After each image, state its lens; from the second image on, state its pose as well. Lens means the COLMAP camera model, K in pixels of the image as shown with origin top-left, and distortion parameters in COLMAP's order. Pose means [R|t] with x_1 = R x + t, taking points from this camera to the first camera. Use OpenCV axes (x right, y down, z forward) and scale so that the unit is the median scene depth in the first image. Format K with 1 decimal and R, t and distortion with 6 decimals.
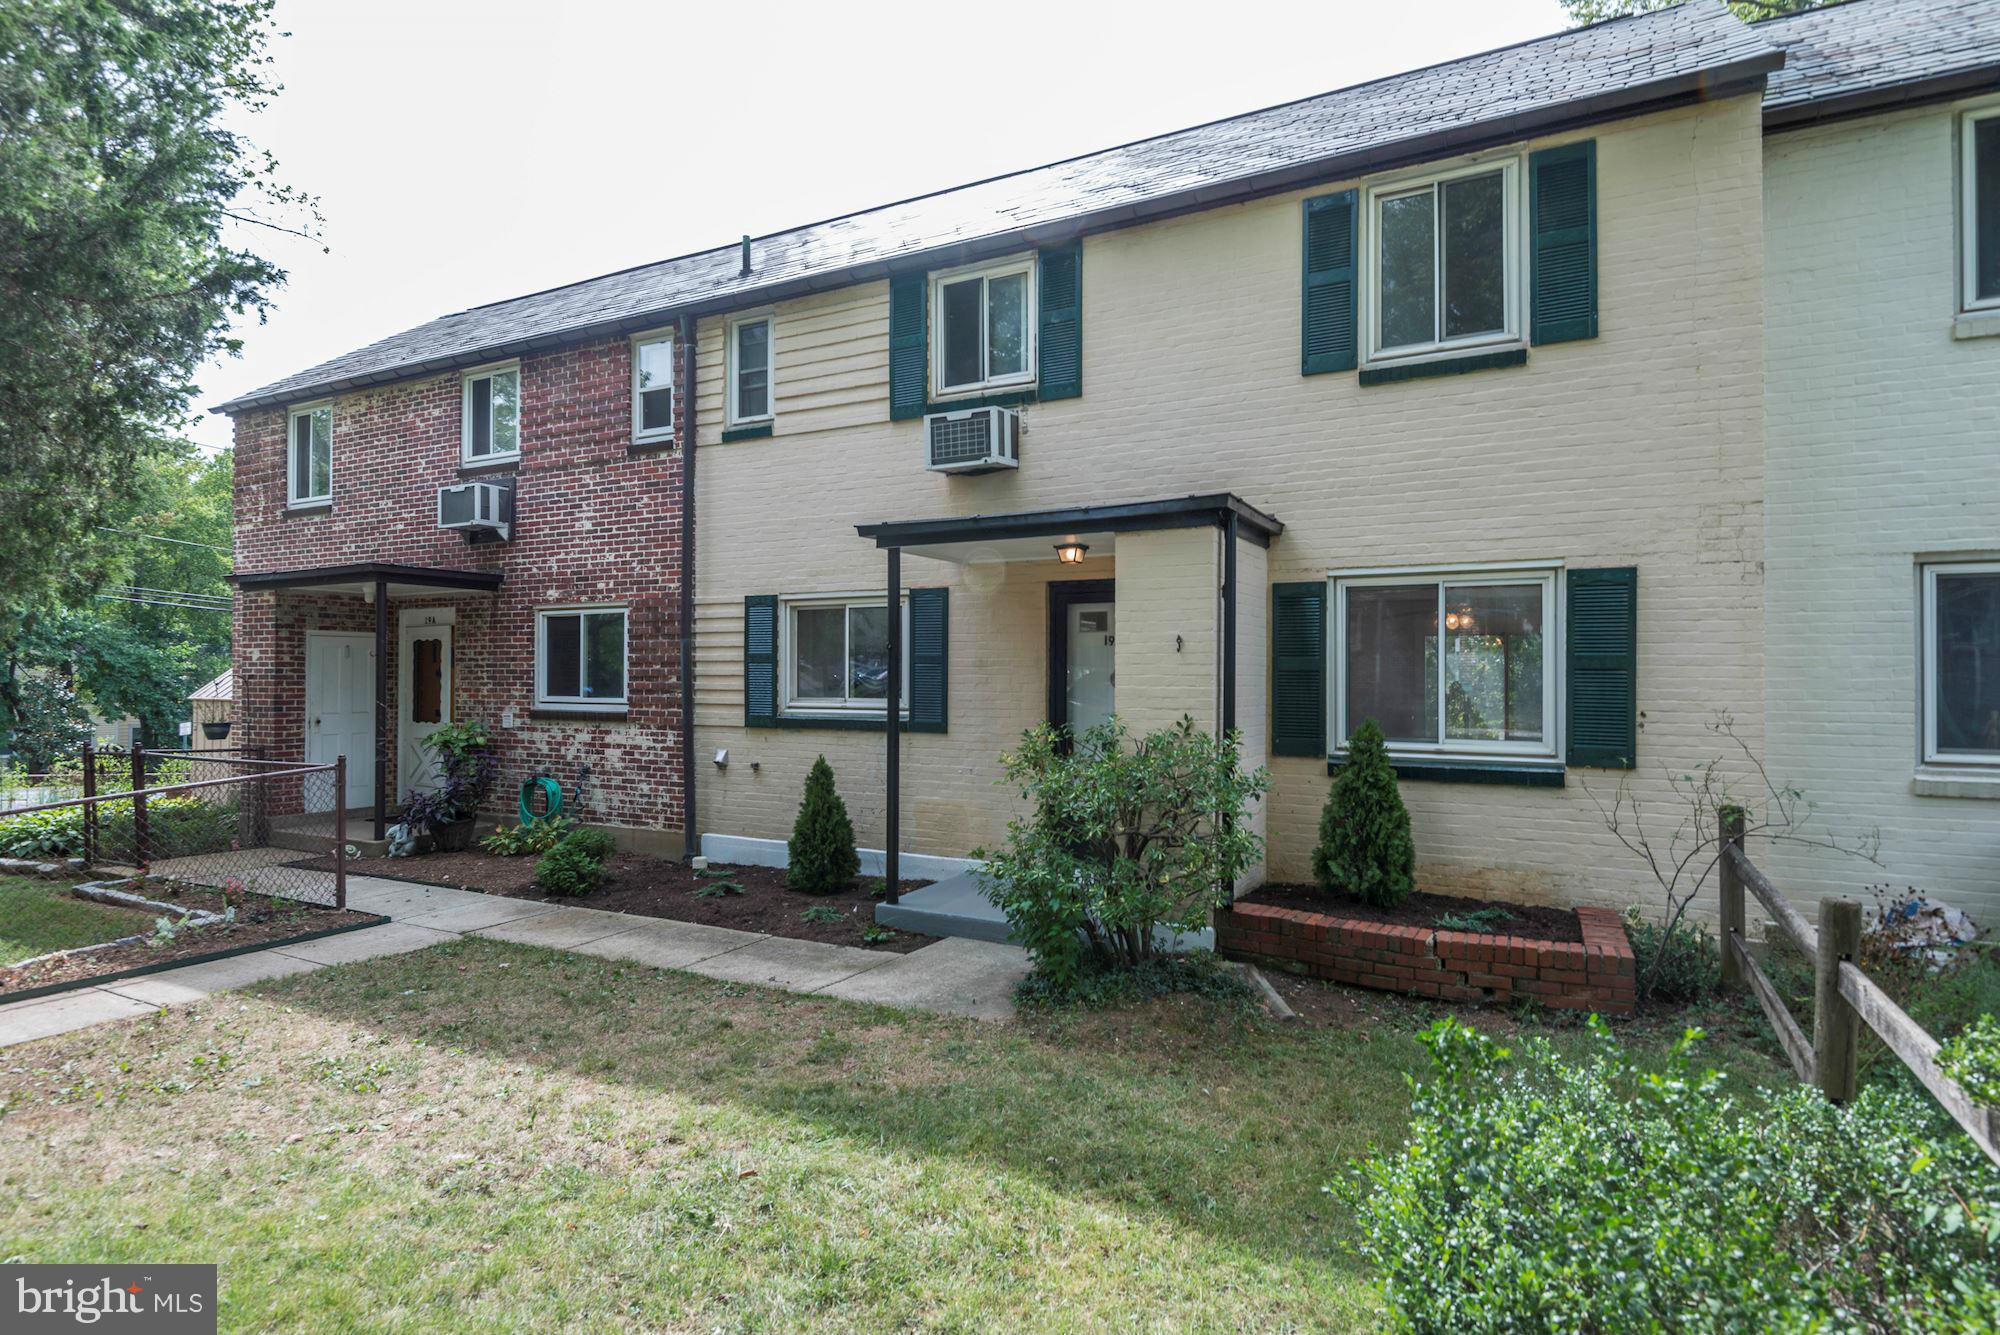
lens RADIAL K [[1069.1, 0, 990.5], [0, 1069.1, 662.0], [0, 0, 1]] dist [0.040190, -0.041640]
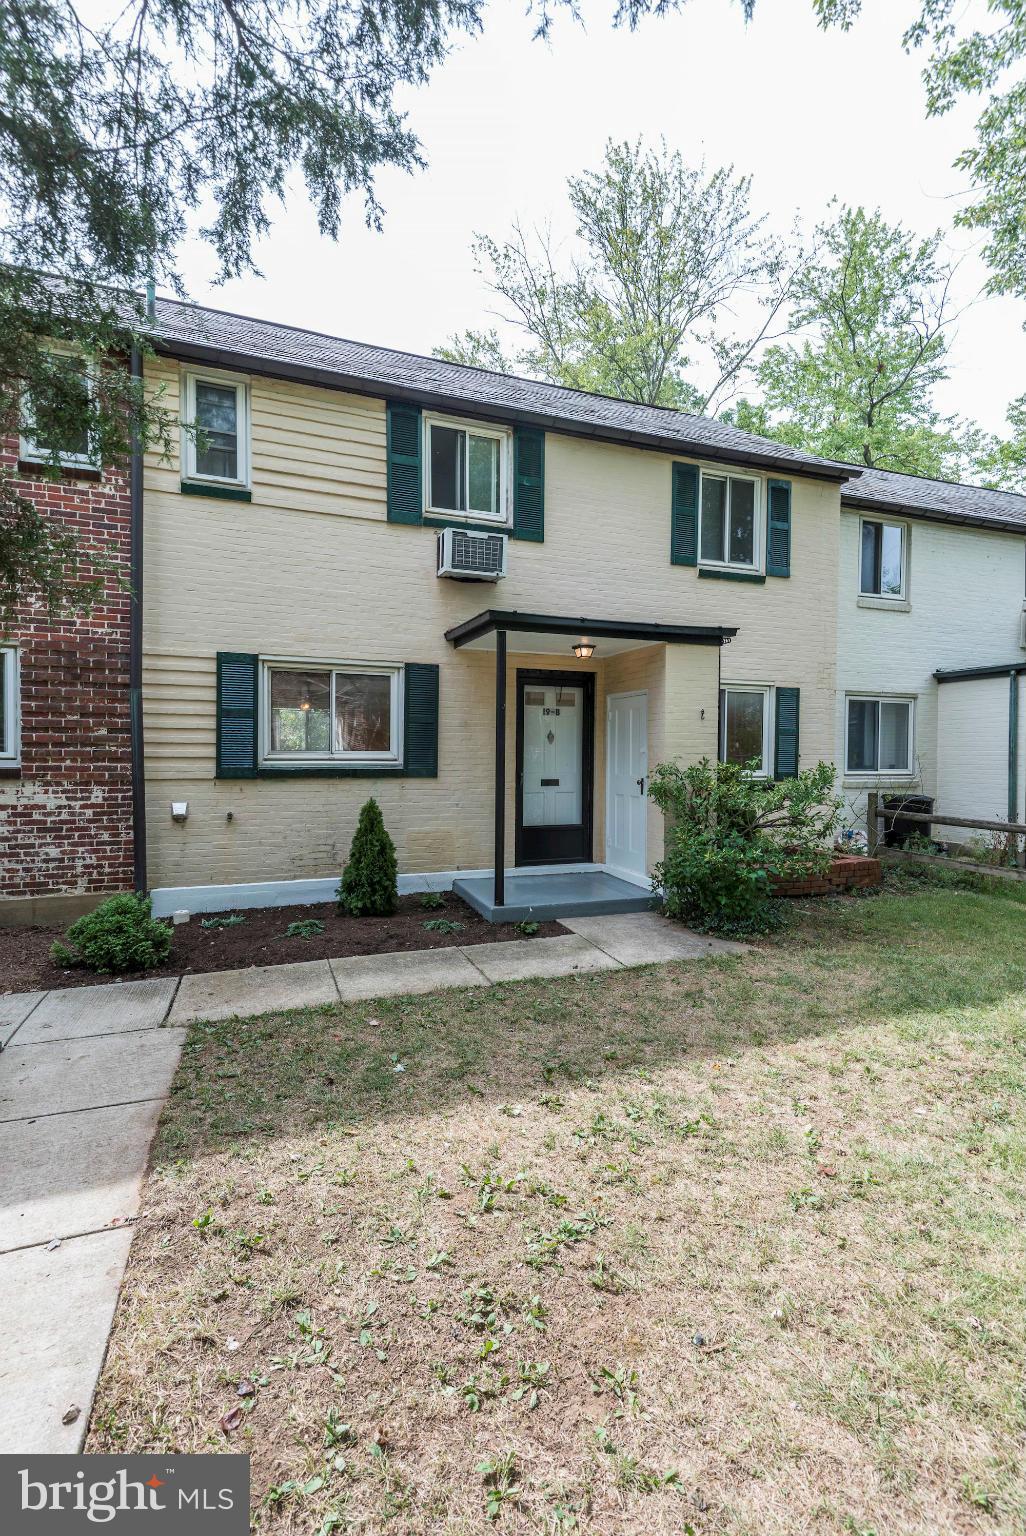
lens RADIAL K [[701.7, 0, 502.0], [0, 701.7, 763.1], [0, 0, 1]] dist [0.046168, -0.022265]
pose [[0.644326, -0.007906, 0.764710, -0.616456], [-0.015043, 0.999622, 0.023010, 0.027257], [-0.764603, -0.026330, 0.643964, 0.377579]]
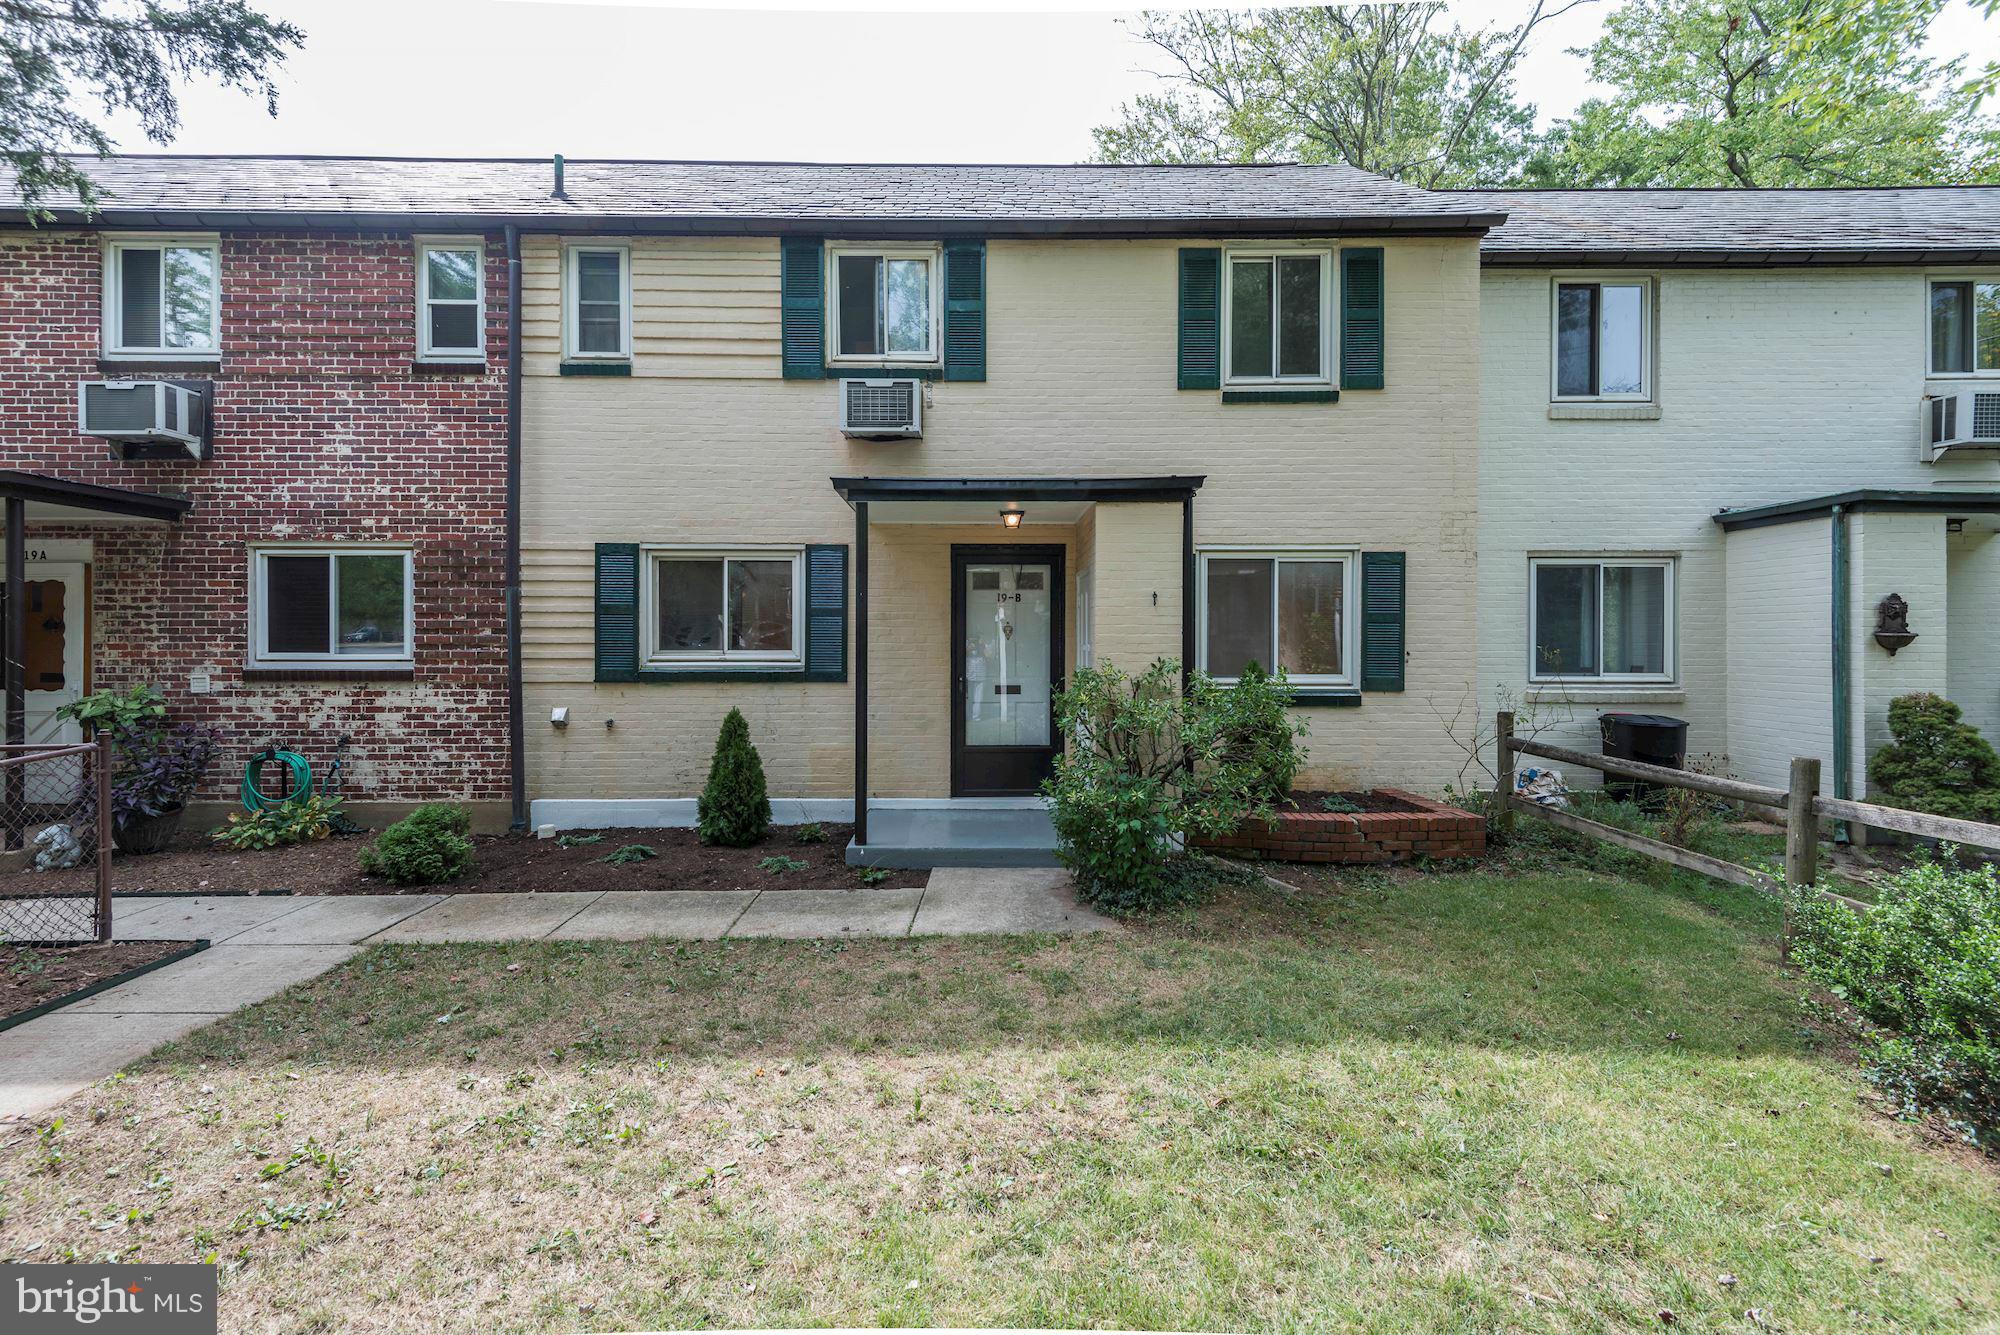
lens RADIAL K [[897.7, 0, 977.2], [0, 897.7, 638.6], [0, 0, 1]] dist [0.039929, -0.019671]
pose [[0.871508, -0.000187, 0.490381, -0.350467], [-0.005310, 0.999938, 0.009819, 0.013592], [-0.490352, -0.011161, 0.871453, 0.155326]]
